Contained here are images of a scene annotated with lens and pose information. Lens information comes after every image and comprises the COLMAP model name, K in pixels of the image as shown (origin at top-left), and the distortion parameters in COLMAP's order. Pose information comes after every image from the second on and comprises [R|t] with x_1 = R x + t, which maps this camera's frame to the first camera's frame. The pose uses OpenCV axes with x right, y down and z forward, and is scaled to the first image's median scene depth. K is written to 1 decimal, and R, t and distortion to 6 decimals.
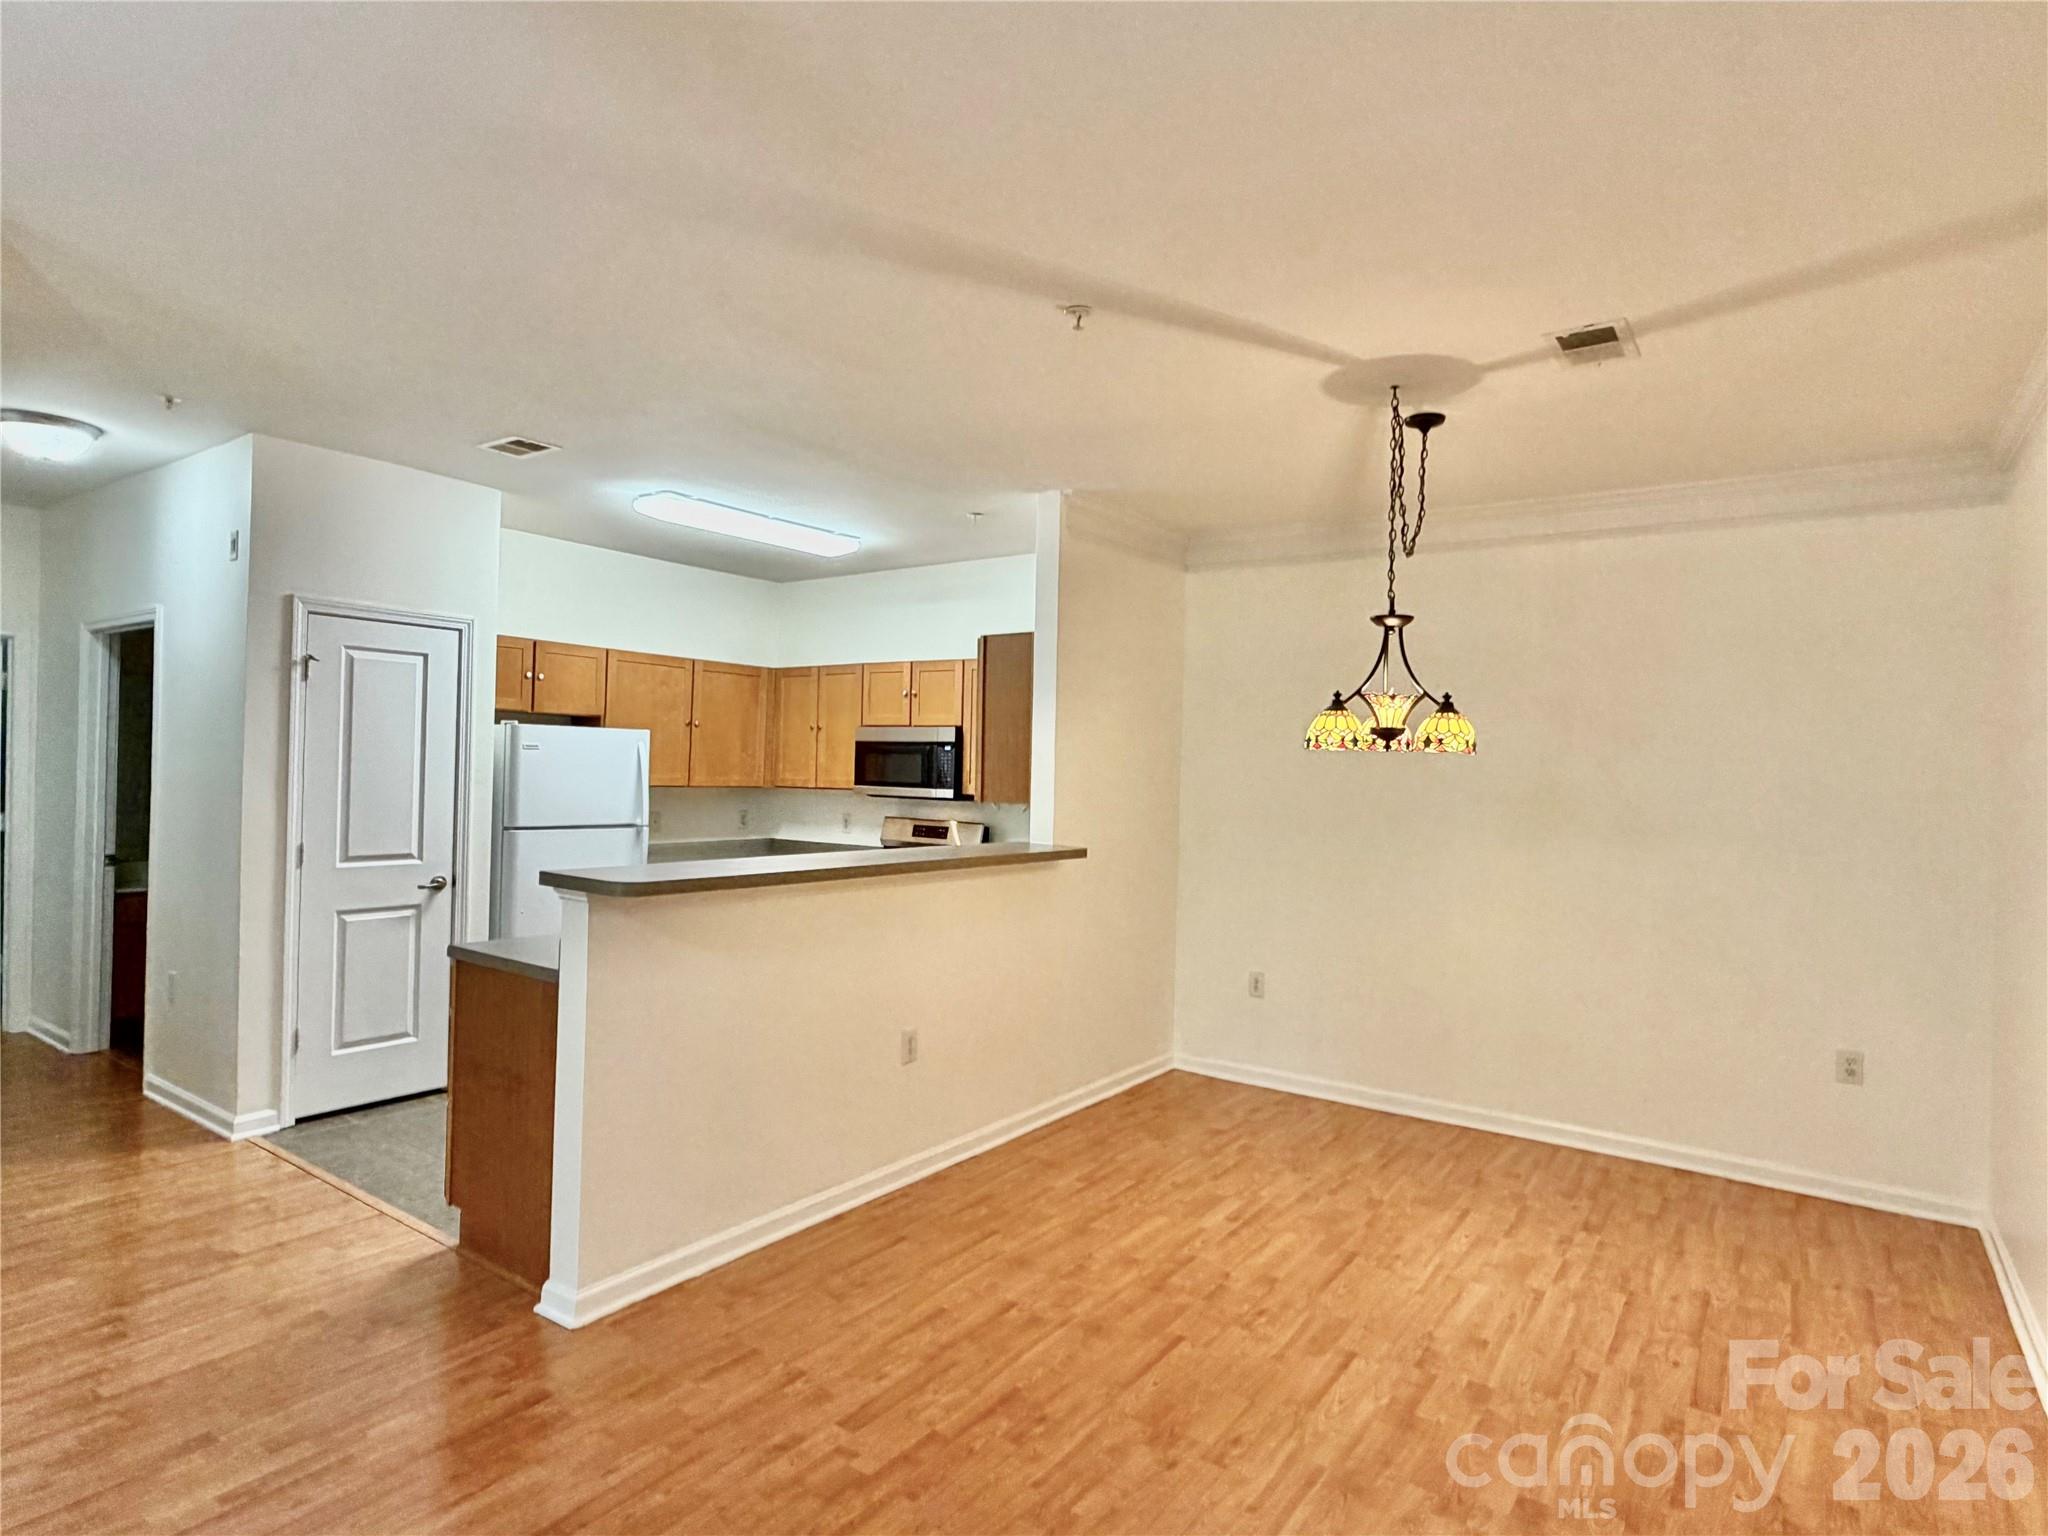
lens RADIAL K [[1115.3, 0, 1020.7], [0, 1115.3, 771.2], [0, 0, 1]] dist [0.006488, -0.002003]
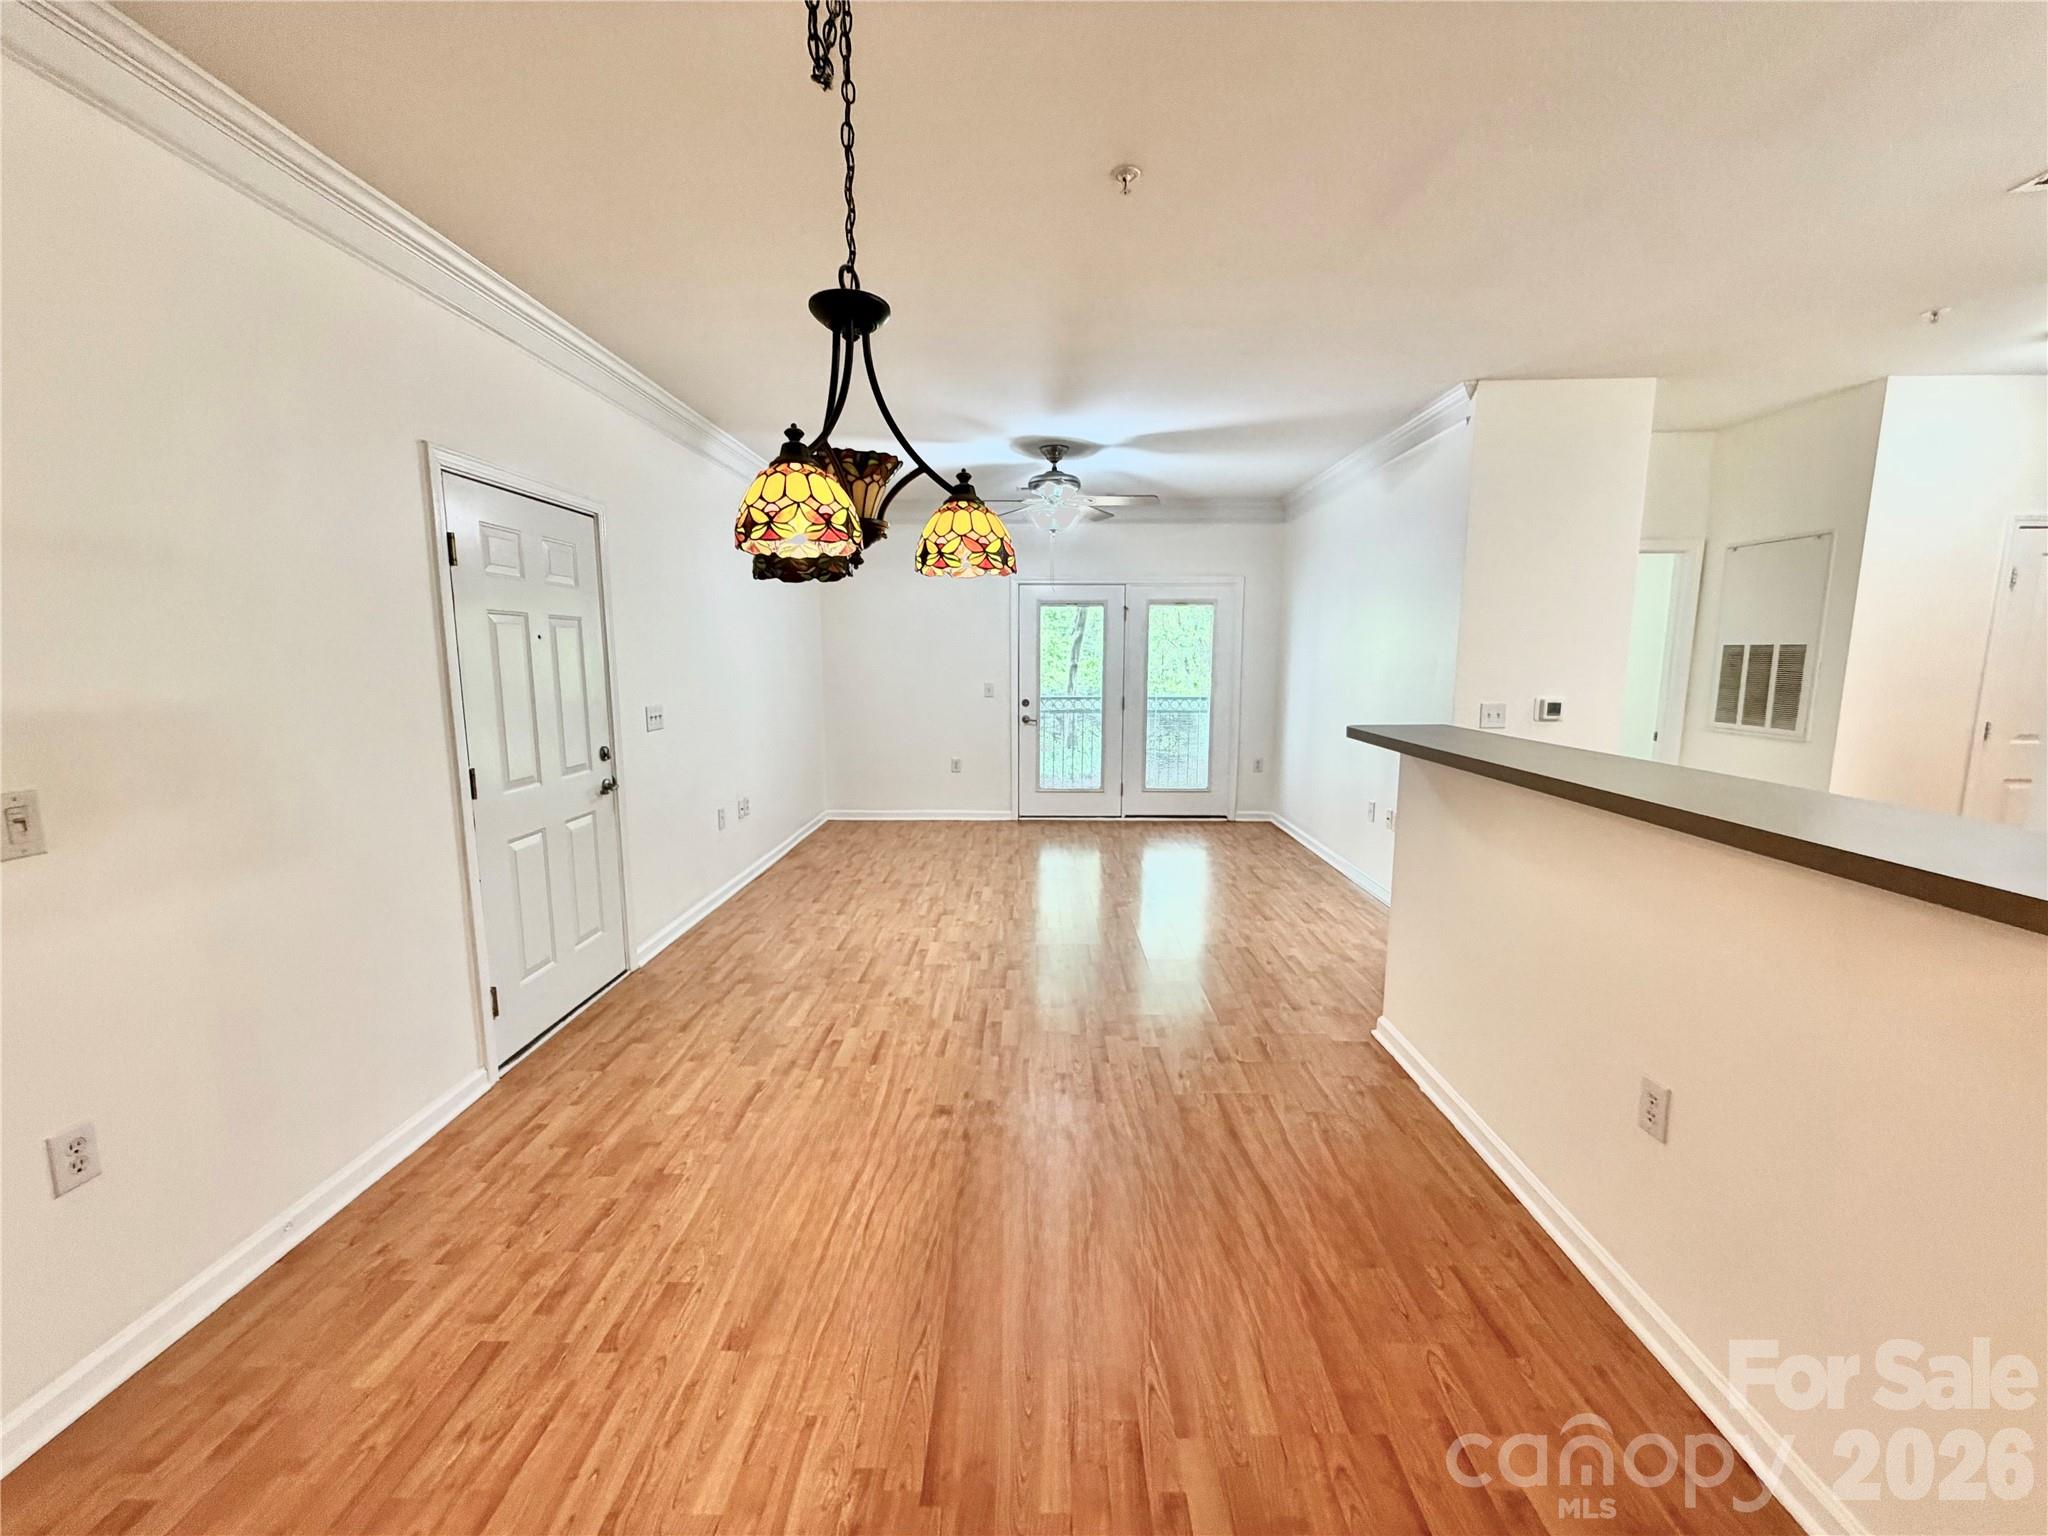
lens RADIAL K [[809.1, 0, 1027.8], [0, 809.1, 776.1], [0, 0, 1]] dist [-0.002807, -0.000209]
pose [[-0.818433, 0.059465, -0.571517, 0.336690], [-0.023339, 0.990370, 0.136467, 0.019376], [0.574128, 0.125027, -0.809163, 0.946448]]
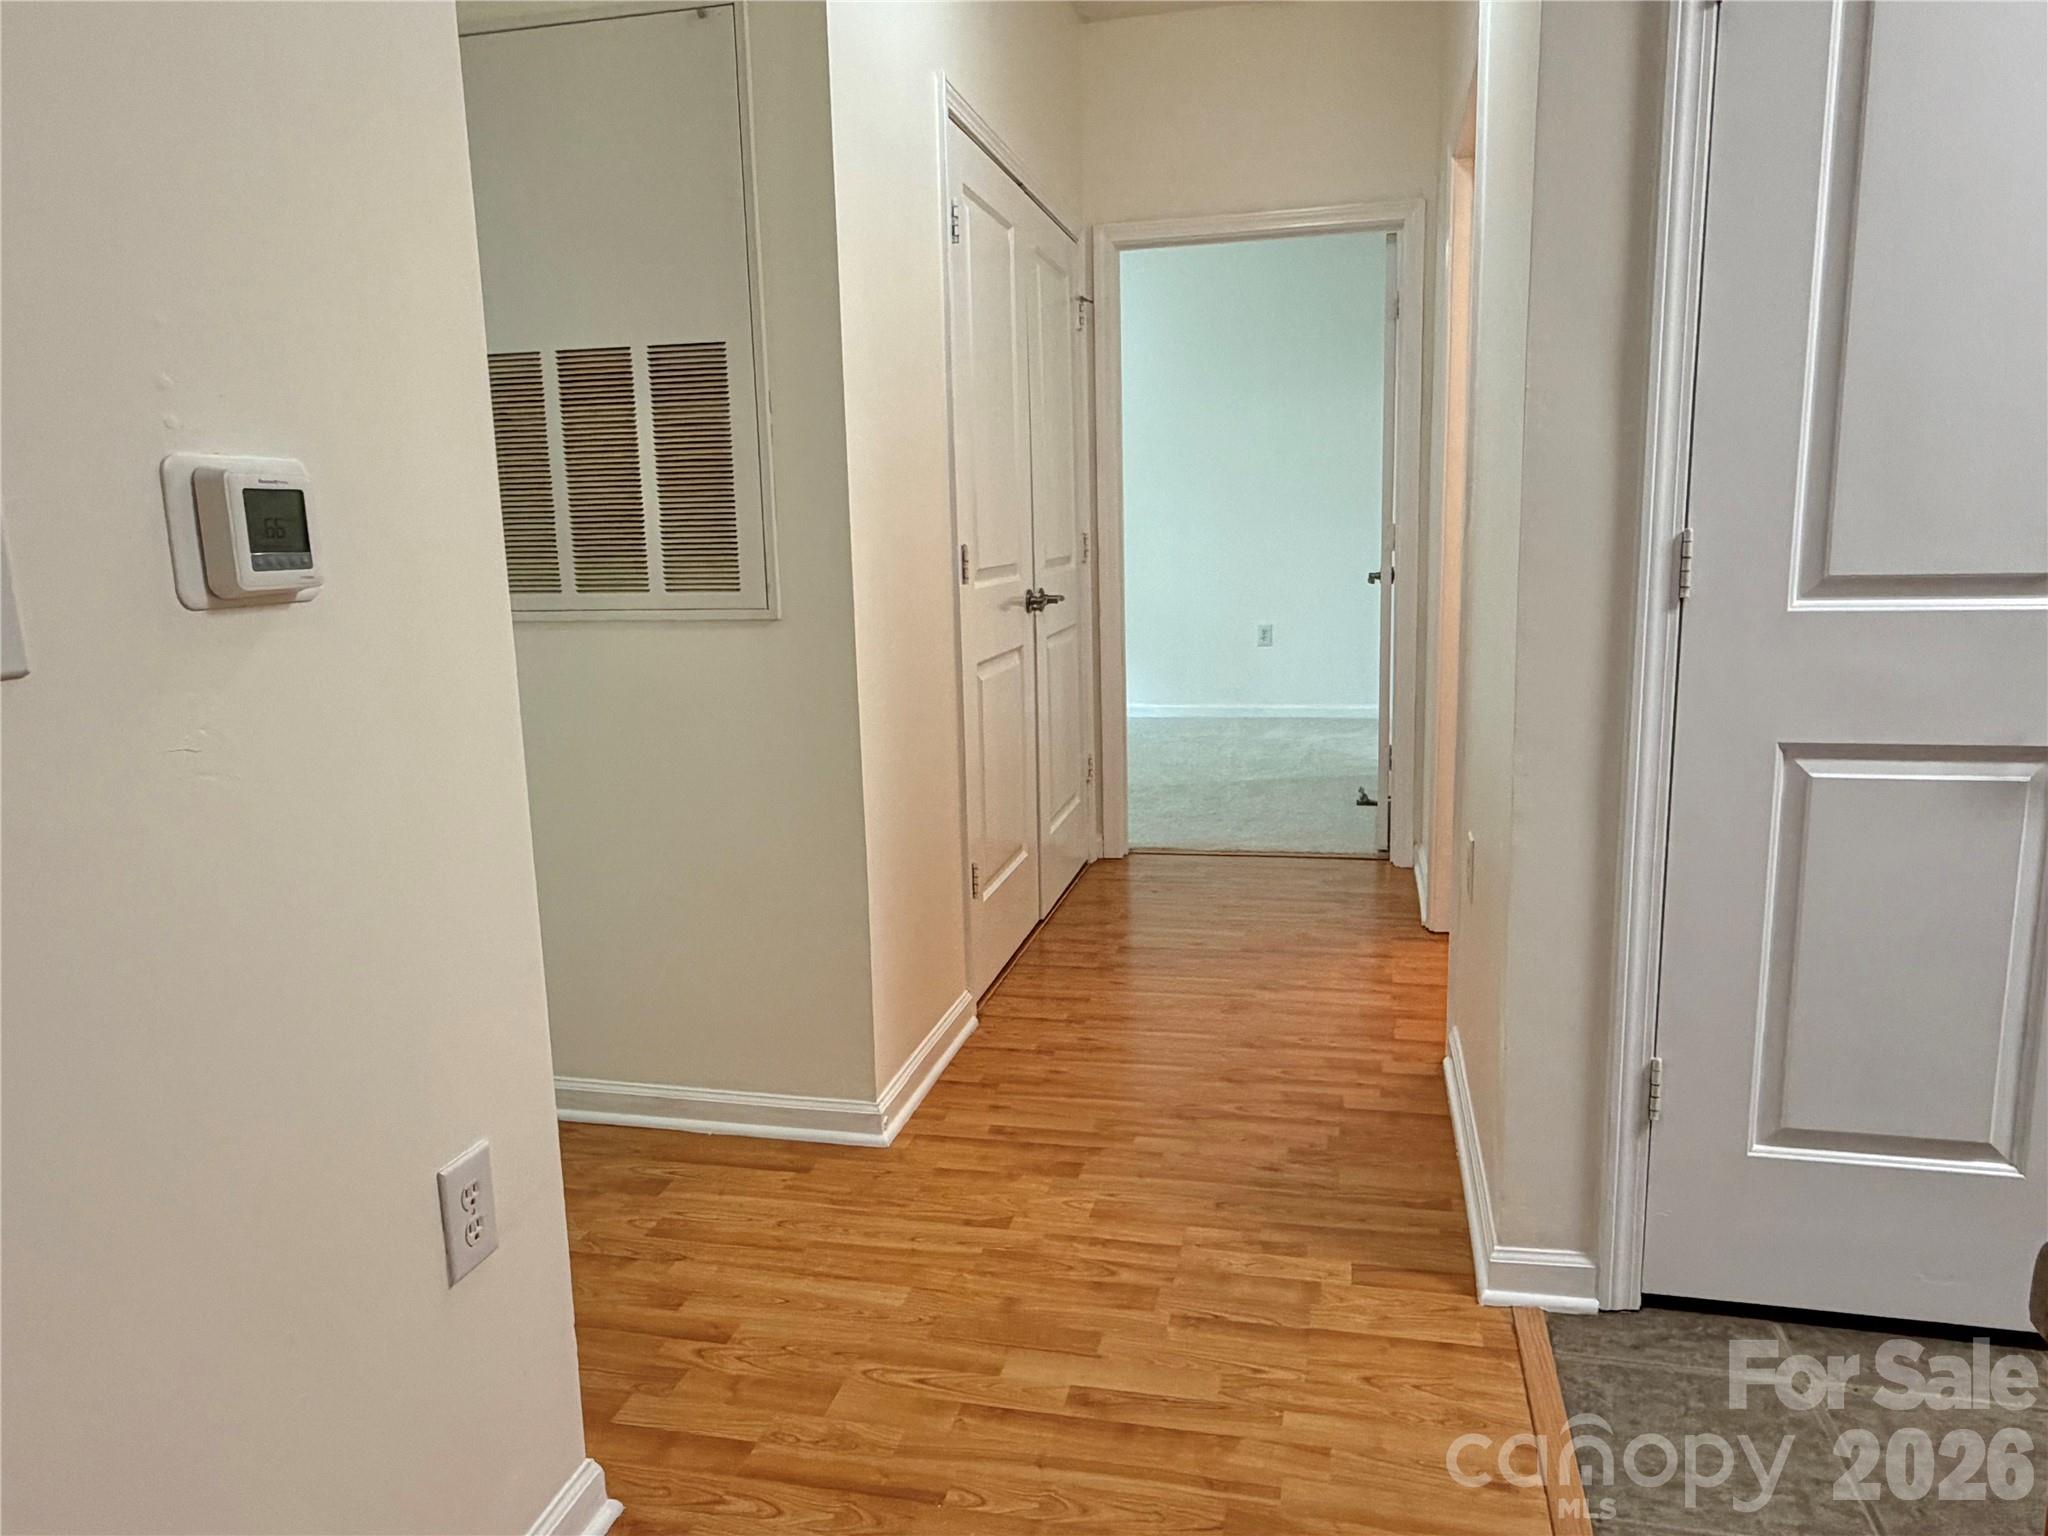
lens RADIAL K [[1402.8, 0, 1022.4], [0, 1402.8, 780.8], [0, 0, 1]] dist [0.003624, -0.000512]
pose [[0.384385, 0.134795, -0.913279, -0.303064], [0.031994, 0.986743, 0.159104, 0.059598], [0.922618, -0.090377, 0.374977, 0.605303]]
